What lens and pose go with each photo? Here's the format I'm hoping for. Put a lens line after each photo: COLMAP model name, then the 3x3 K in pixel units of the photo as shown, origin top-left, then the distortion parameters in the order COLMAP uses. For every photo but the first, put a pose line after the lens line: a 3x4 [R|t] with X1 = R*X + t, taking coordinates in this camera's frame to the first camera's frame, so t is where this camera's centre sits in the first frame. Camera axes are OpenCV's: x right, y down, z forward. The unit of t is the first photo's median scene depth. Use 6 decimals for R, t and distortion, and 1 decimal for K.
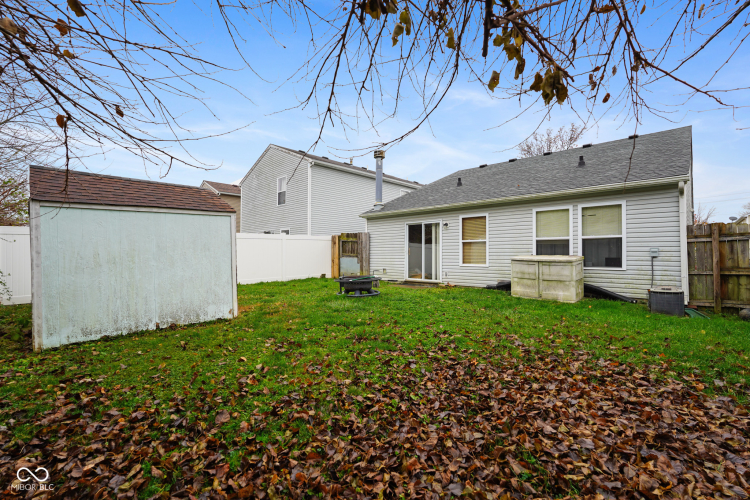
lens RADIAL K [[318.7, 0, 375.0], [0, 318.7, 250.0], [0, 0, 1]] dist [0.000315, 0.000115]
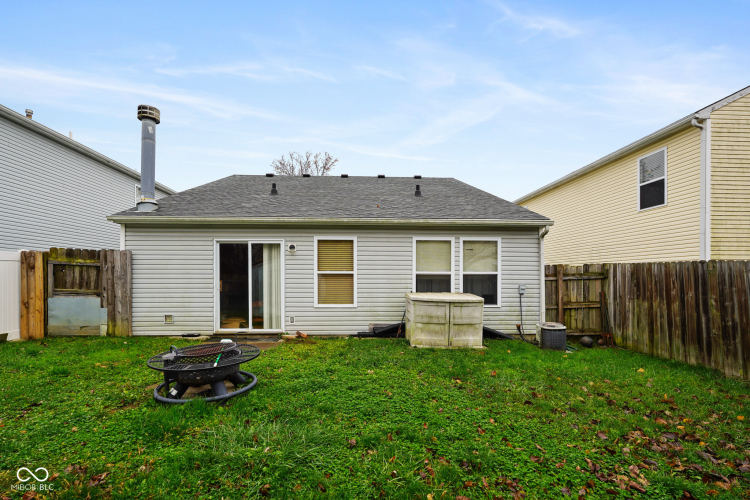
lens RADIAL K [[347.9, 0, 374.0], [0, 347.9, 277.7], [0, 0, 1]] dist [-0.000026, 0.000203]
pose [[0.705340, 0.001334, 0.708867, -0.228127], [-0.011995, 0.999878, 0.010053, -0.029831], [-0.708767, -0.015593, 0.705270, 0.427085]]
